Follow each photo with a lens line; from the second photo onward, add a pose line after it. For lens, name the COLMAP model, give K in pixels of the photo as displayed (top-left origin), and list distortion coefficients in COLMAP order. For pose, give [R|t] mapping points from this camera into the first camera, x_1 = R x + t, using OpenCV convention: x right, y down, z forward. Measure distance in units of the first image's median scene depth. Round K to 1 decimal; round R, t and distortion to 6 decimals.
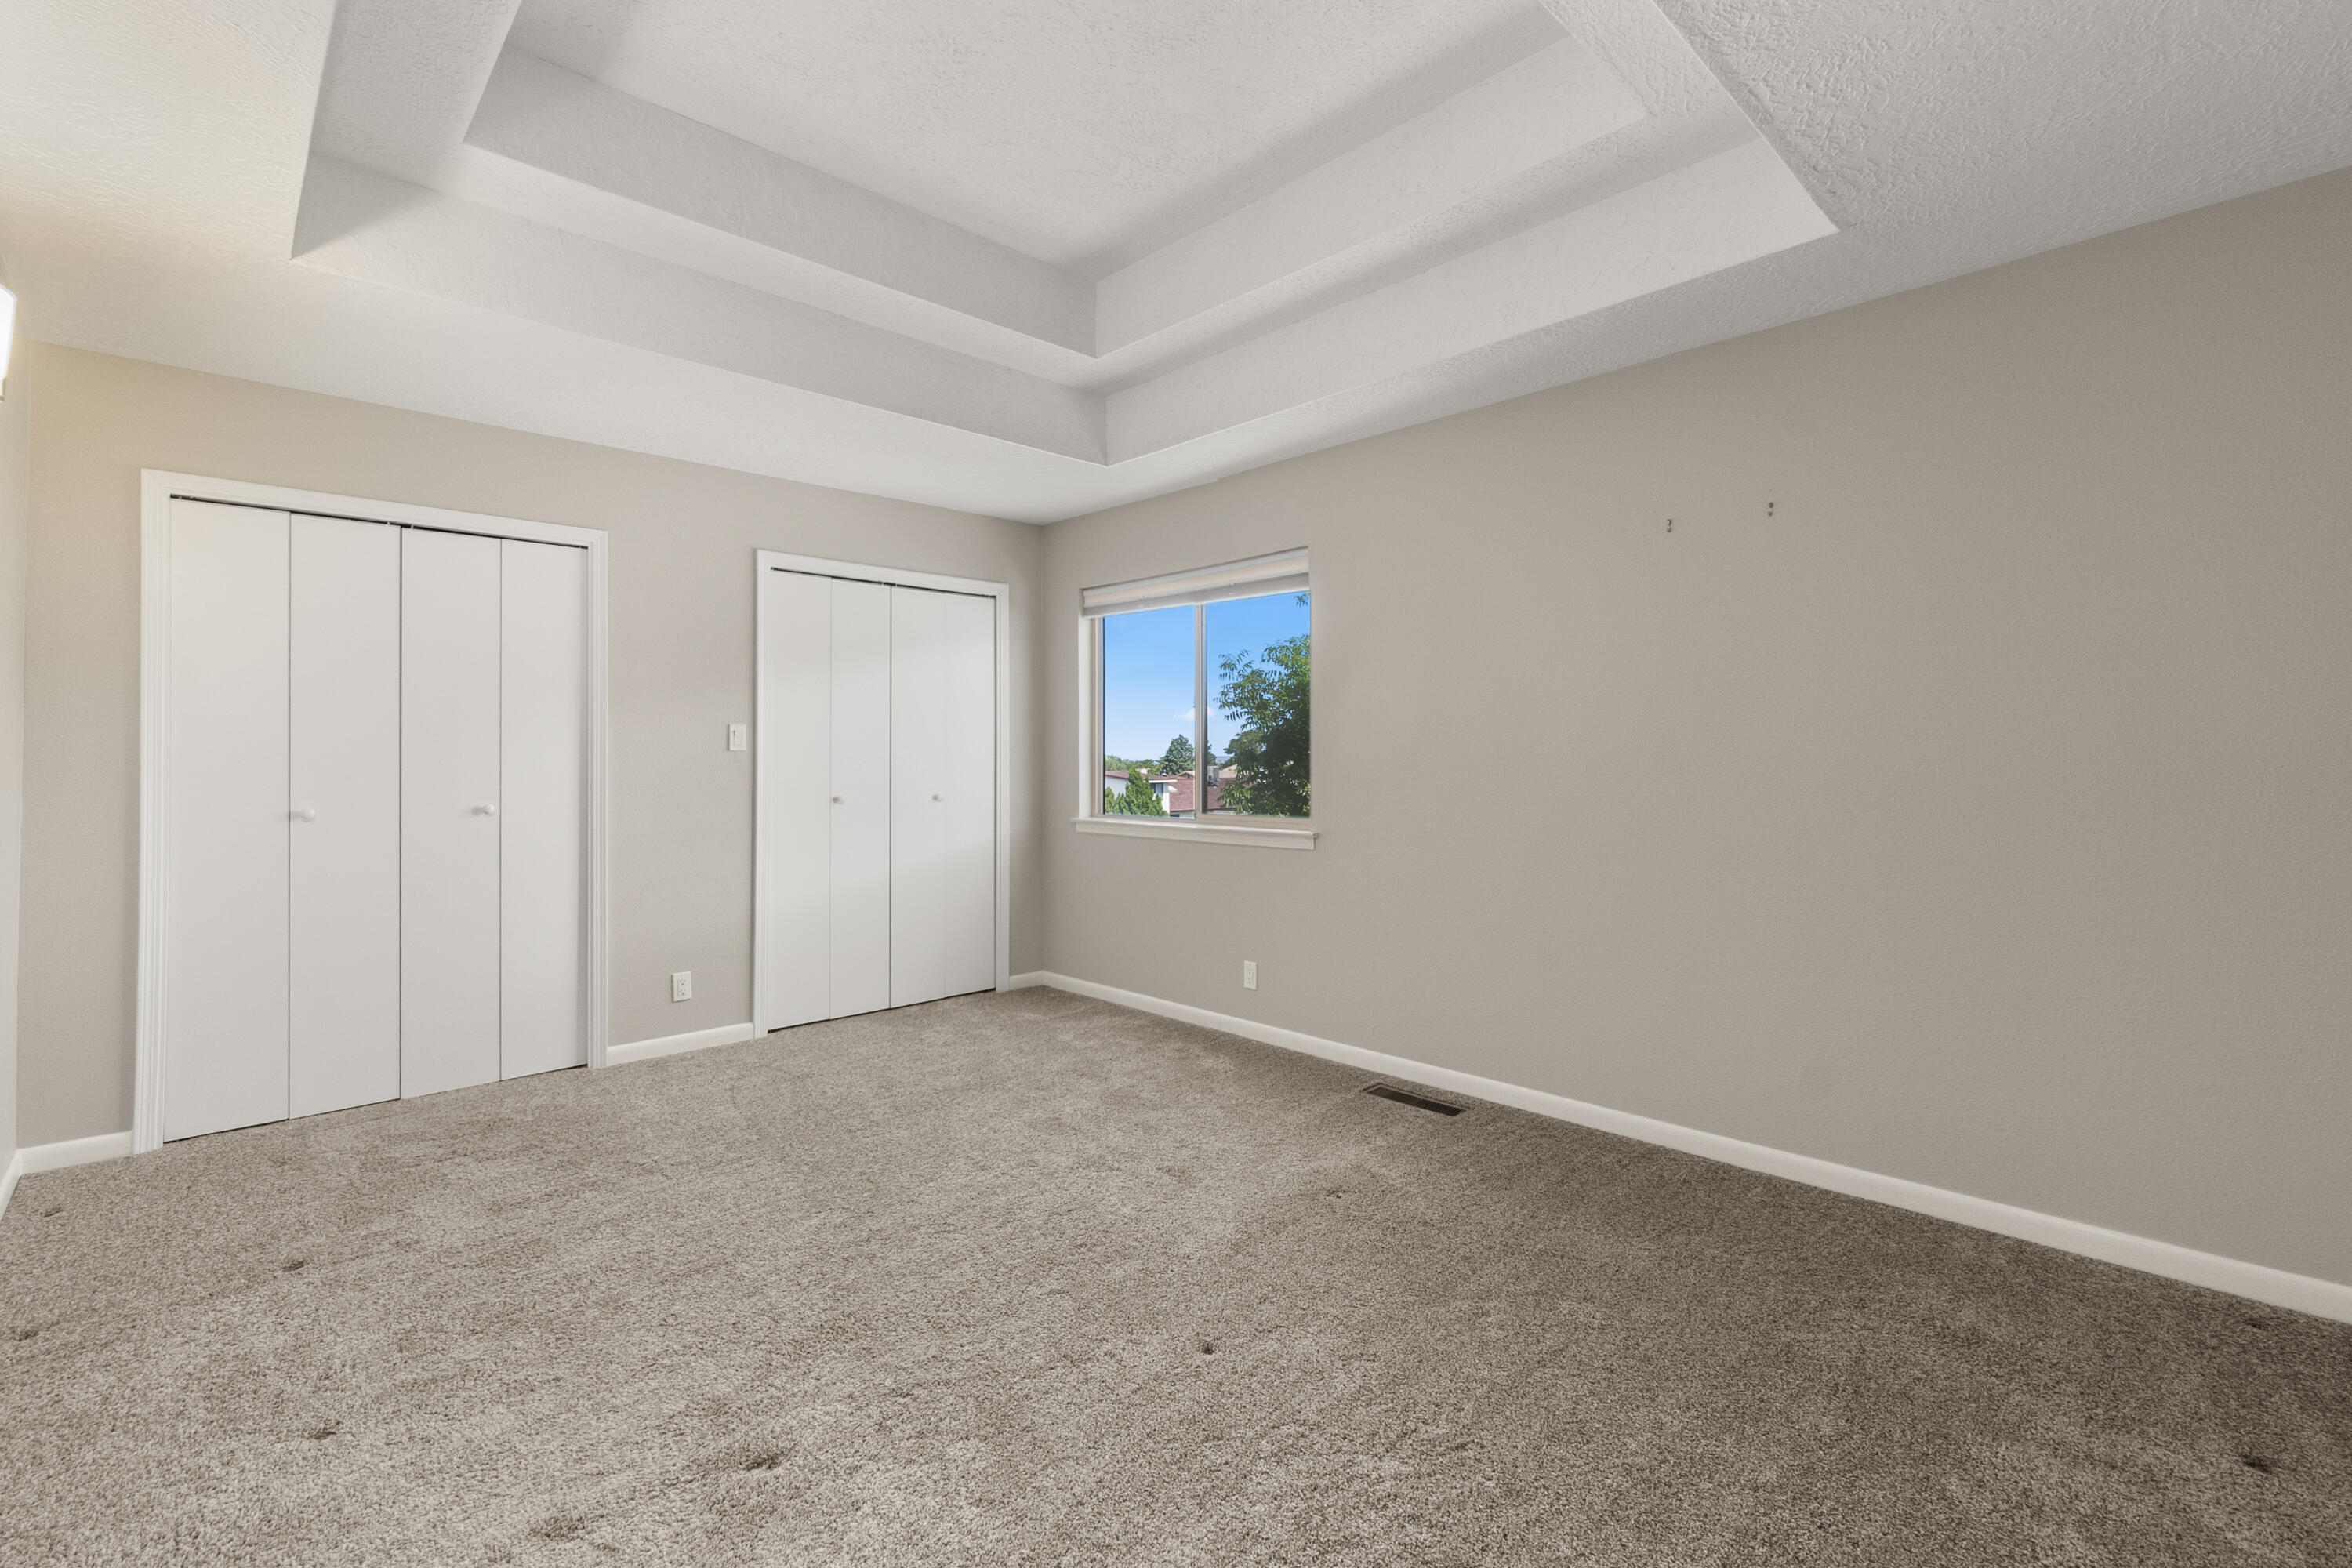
lens RADIAL K [[1023.2, 0, 1151.3], [0, 1023.2, 746.1], [0, 0, 1]] dist [-0.011126, 0.001231]
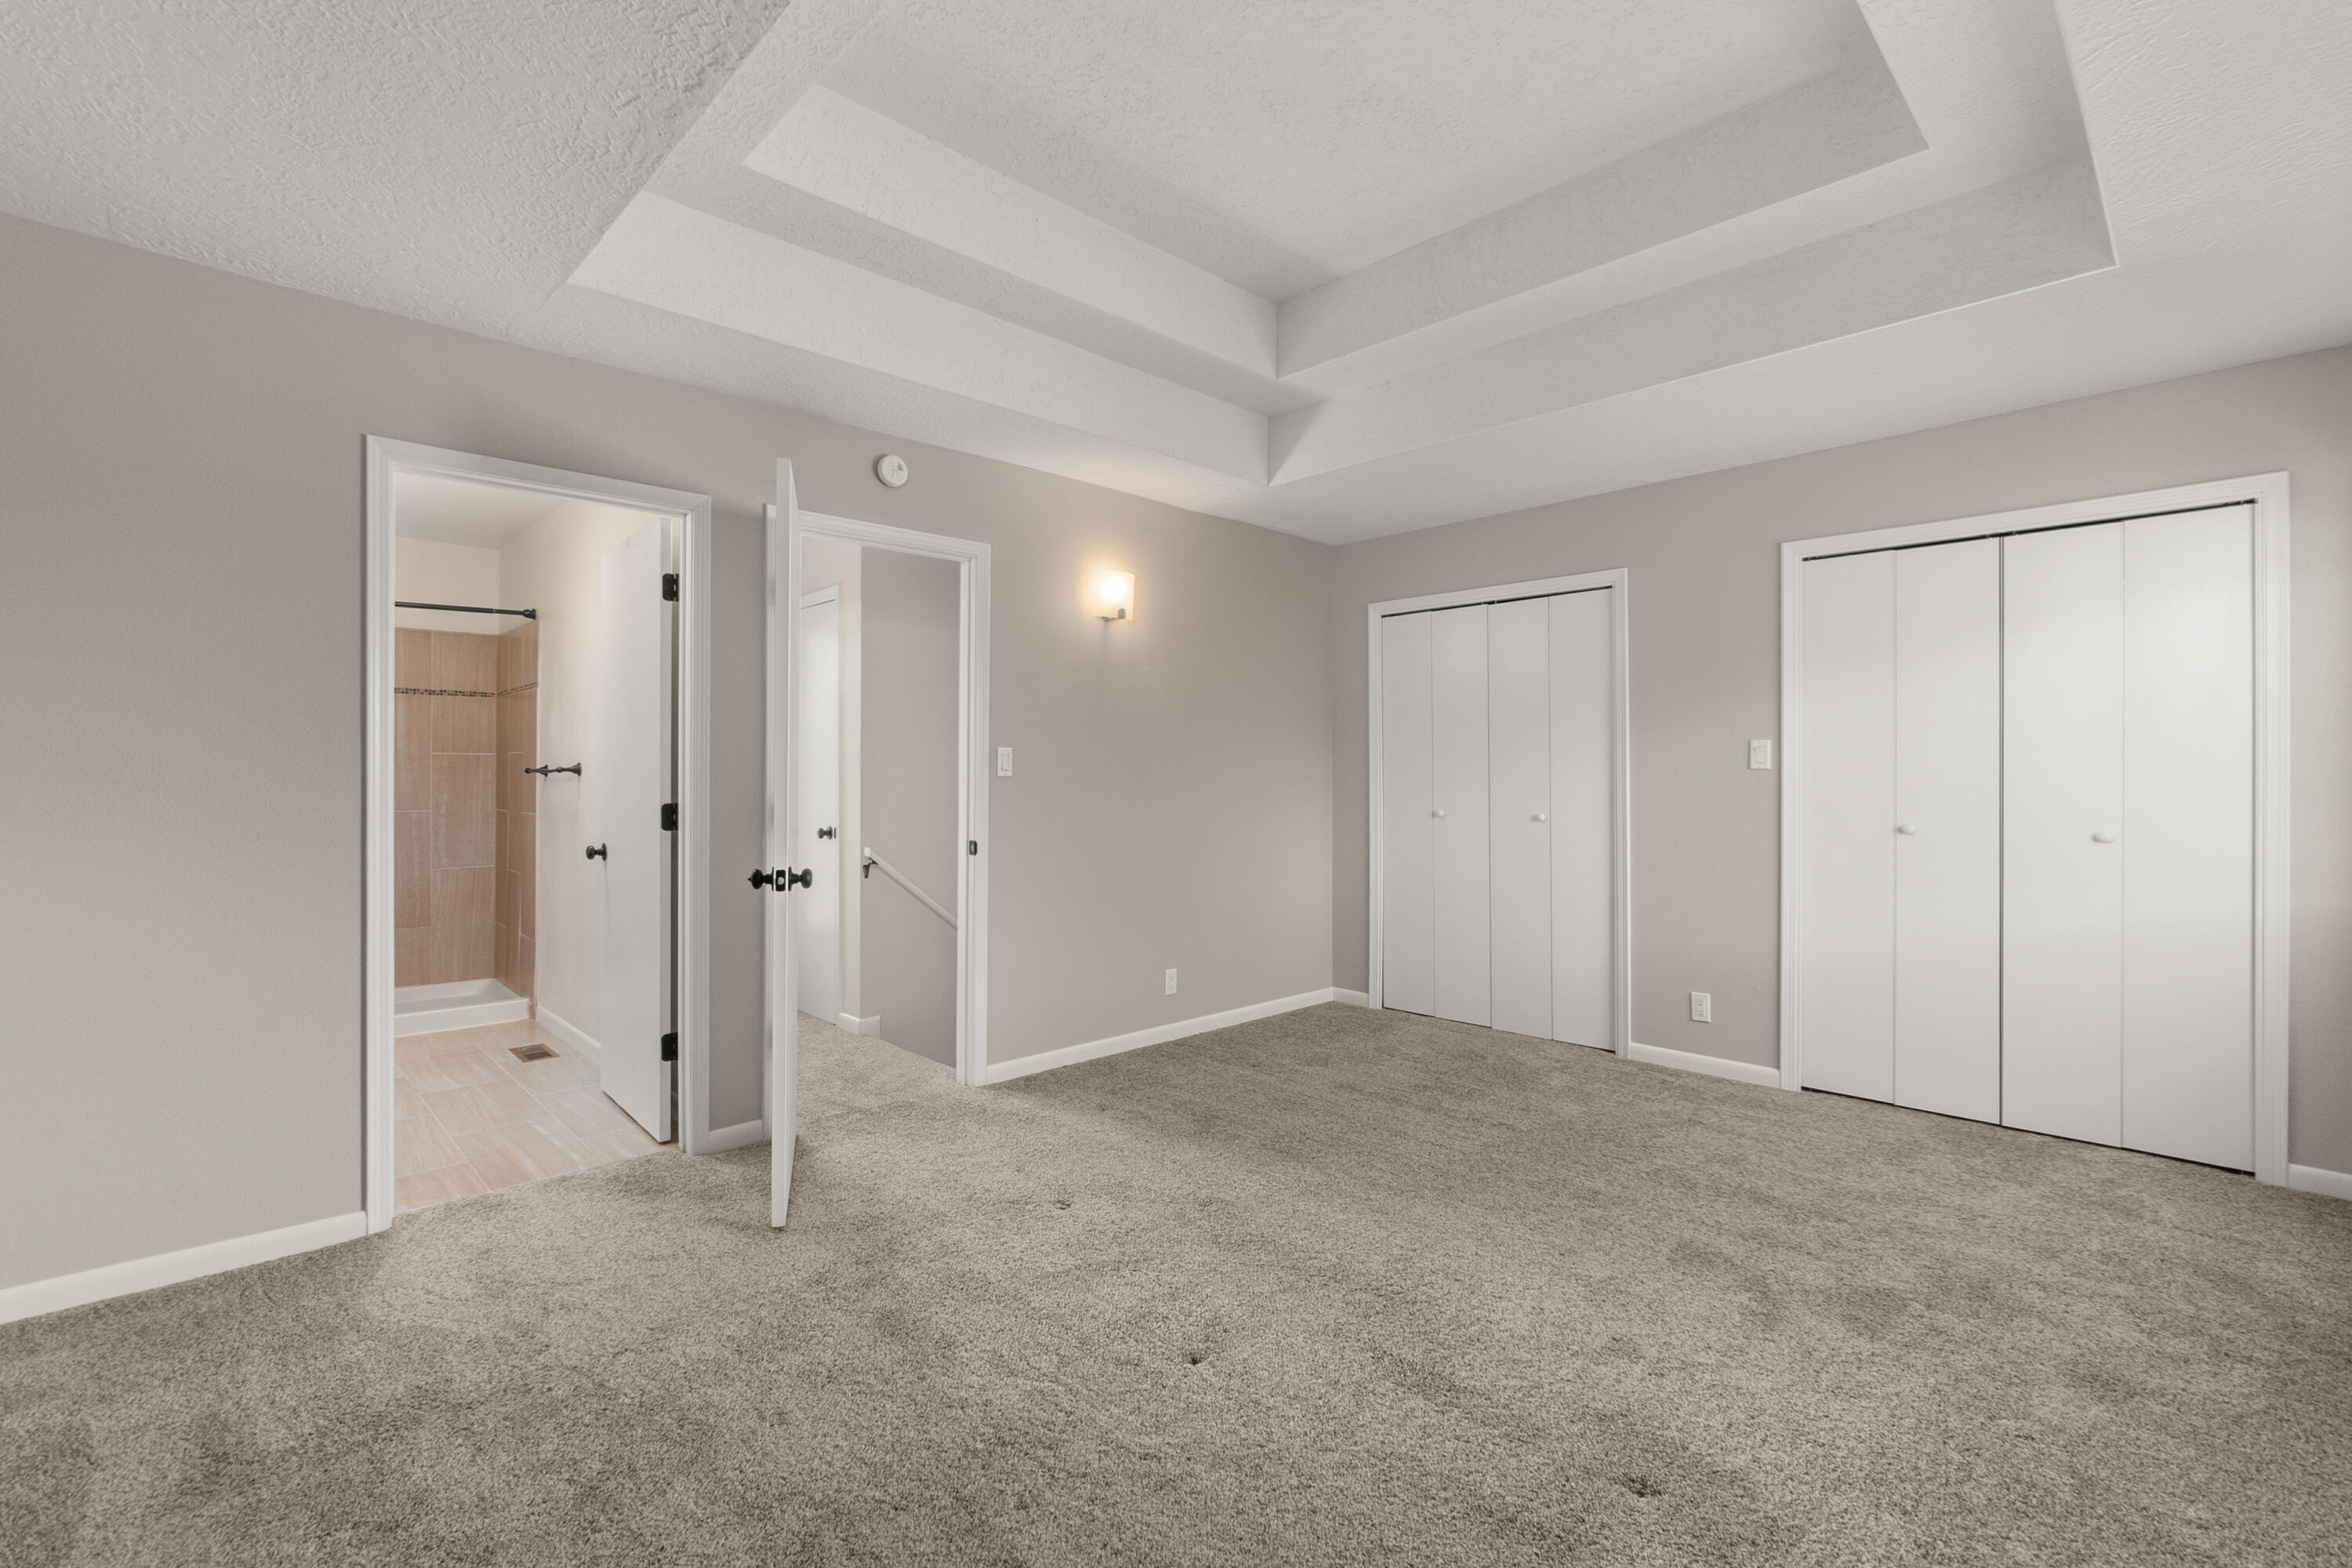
lens RADIAL K [[1023.2, 0, 1165.7], [0, 1023.2, 778.2], [0, 0, 1]] dist [-0.011126, 0.001231]
pose [[0.015545, 0.004631, -0.999868, 0.544542], [0.009186, 0.999946, 0.004774, 0.004140], [0.999837, -0.009259, 0.015501, 0.490141]]
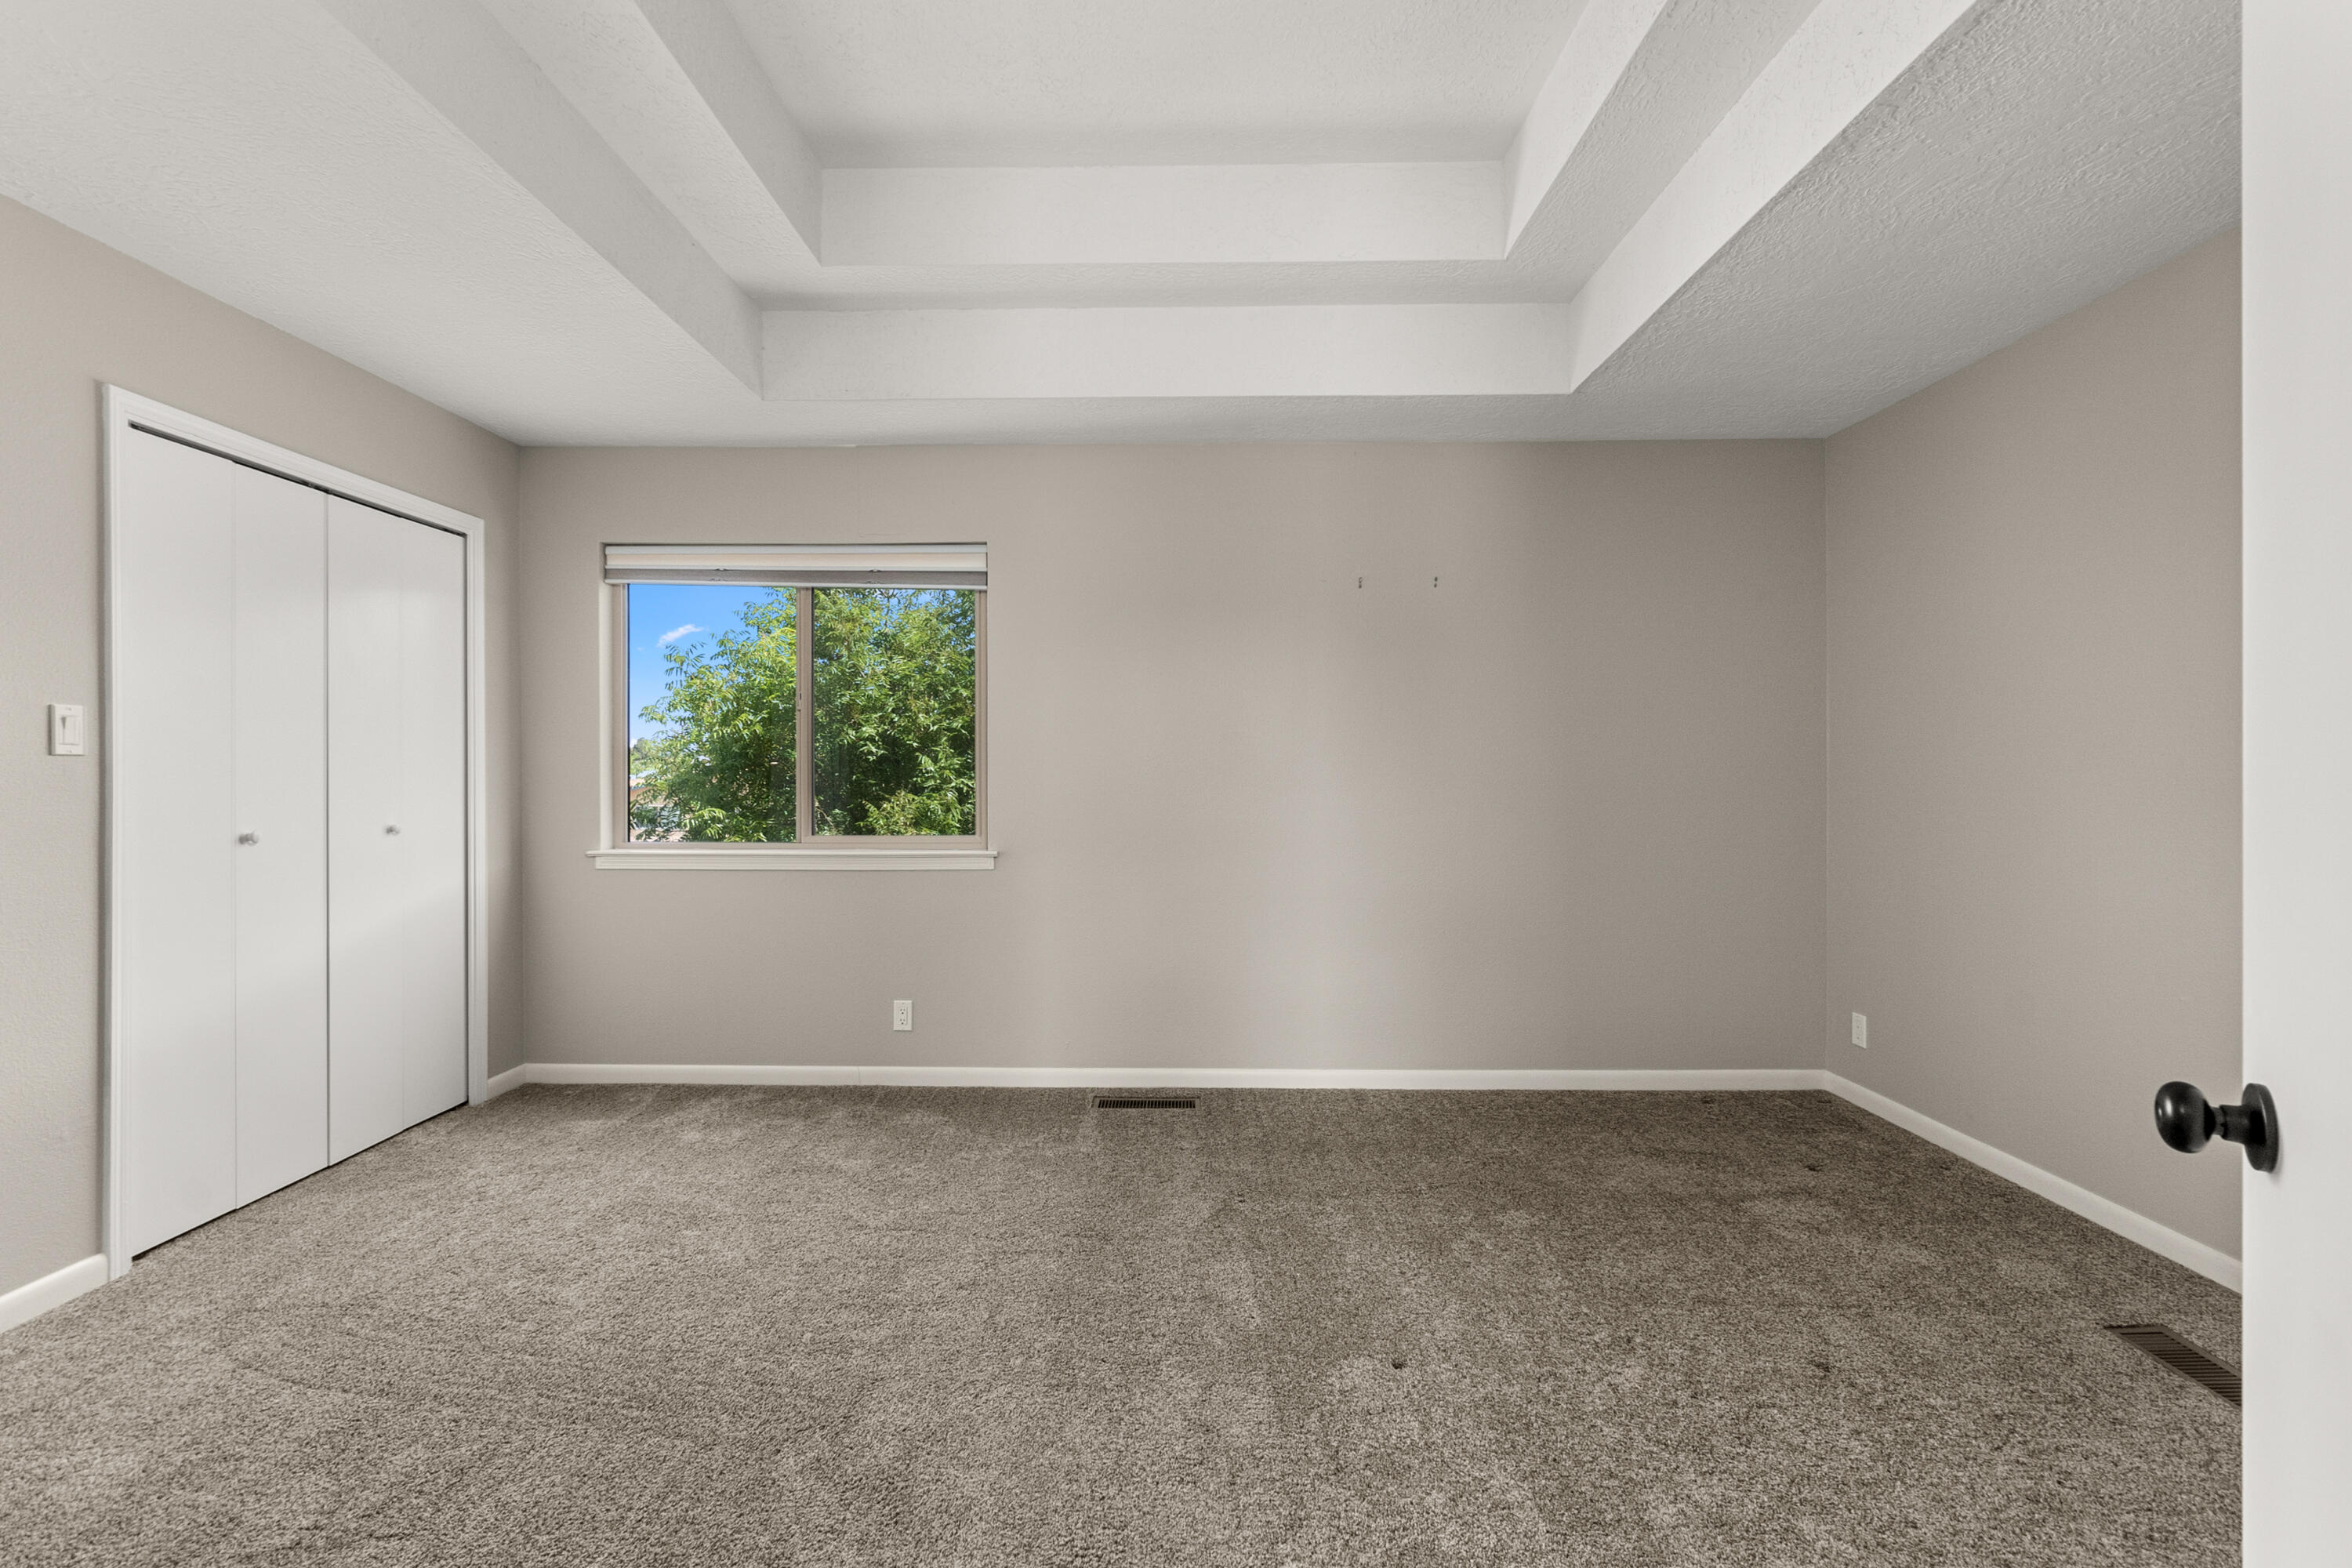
lens RADIAL K [[1023.2, 0, 1156.1], [0, 1023.2, 782.0], [0, 0, 1]] dist [-0.011126, 0.001231]
pose [[0.699263, -0.005065, 0.714847, -0.418624], [-0.011124, 0.999777, 0.017966, 0.003418], [-0.714778, -0.020516, 0.699050, 0.246165]]
